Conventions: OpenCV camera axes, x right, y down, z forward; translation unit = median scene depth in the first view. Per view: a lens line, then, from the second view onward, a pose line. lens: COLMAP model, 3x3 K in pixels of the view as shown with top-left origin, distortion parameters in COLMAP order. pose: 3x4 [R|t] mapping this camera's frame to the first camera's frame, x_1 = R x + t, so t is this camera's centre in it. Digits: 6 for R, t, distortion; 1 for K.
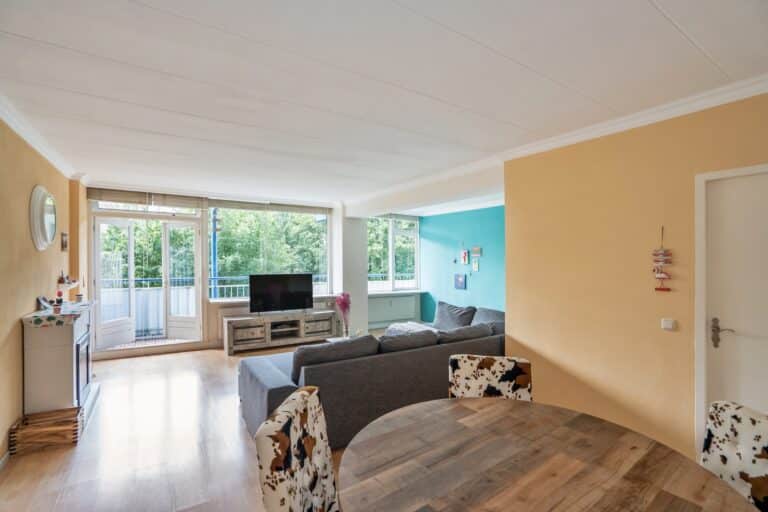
lens RADIAL K [[362.9, 0, 376.7], [0, 362.9, 259.3], [0, 0, 1]] dist [-0.032115, 0.000347]
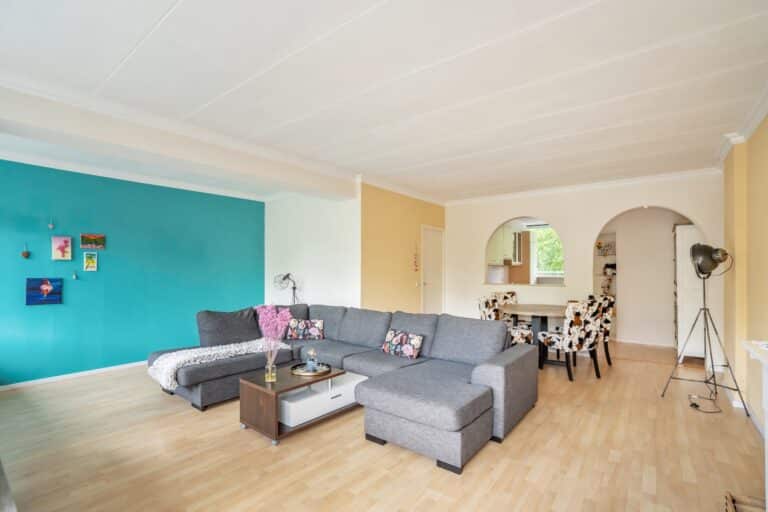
lens RADIAL K [[350.8, 0, 391.2], [0, 350.8, 273.2], [0, 0, 1]] dist [-0.019610, 0.000335]
pose [[-0.360599, -0.006970, 0.932695, -0.557320], [0.002721, 0.999960, 0.008524, 0.036412], [-0.932717, 0.005612, -0.360566, 0.848041]]
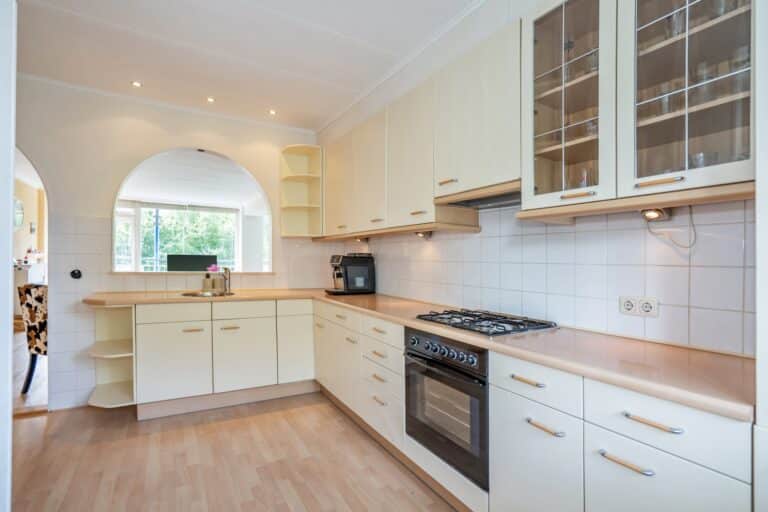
lens RADIAL K [[362.9, 0, 376.7], [0, 362.9, 259.3], [0, 0, 1]] dist [-0.032115, 0.000347]
pose [[0.999627, 0.012615, -0.024226, 0.508534], [-0.012620, 0.999920, -0.000033, 0.049666], [0.024223, 0.000338, 0.999707, -0.400928]]
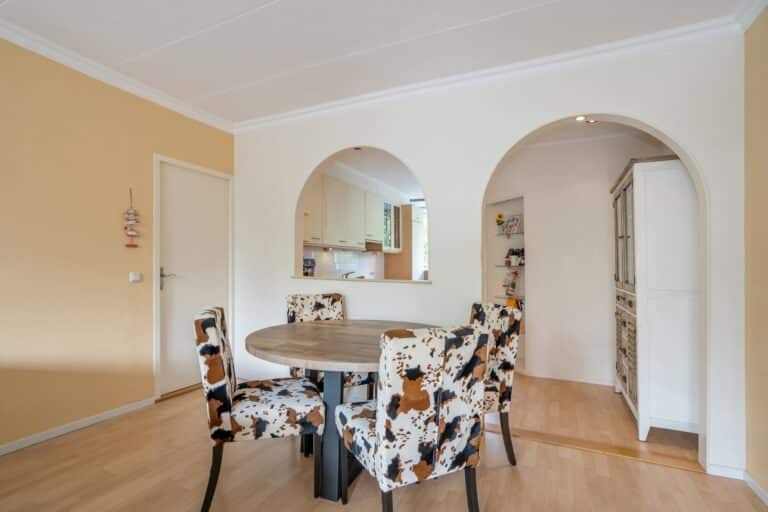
lens RADIAL K [[362.9, 0, 376.7], [0, 362.9, 259.3], [0, 0, 1]] dist [-0.032115, 0.000347]
pose [[-0.530097, 0.010093, 0.847877, -0.227762], [-0.012491, 0.999728, -0.019710, 0.058962], [-0.847845, -0.021039, -0.529827, 0.399861]]
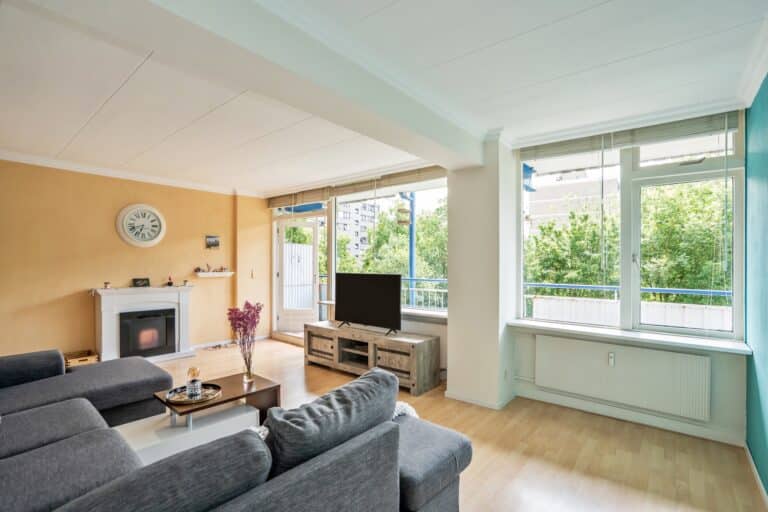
lens RADIAL K [[350.8, 0, 391.2], [0, 350.8, 273.2], [0, 0, 1]] dist [-0.019610, 0.000335]
pose [[0.332327, 0.020851, -0.942934, 0.412307], [-0.002724, 0.999773, 0.021148, 0.025856], [0.943160, -0.004459, 0.332309, 0.837826]]
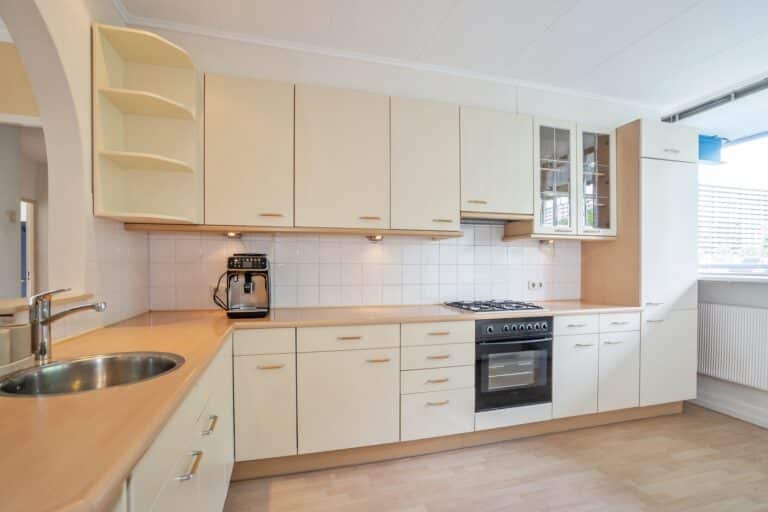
lens RADIAL K [[359.3, 0, 393.6], [0, 359.3, 265.0], [0, 0, 1]] dist [-0.021849, 0.000434]
pose [[0.248678, 0.000111, 0.968586, 0.159051], [-0.006770, 0.999976, 0.001623, 0.051594], [-0.968562, -0.006961, 0.248673, -0.097761]]
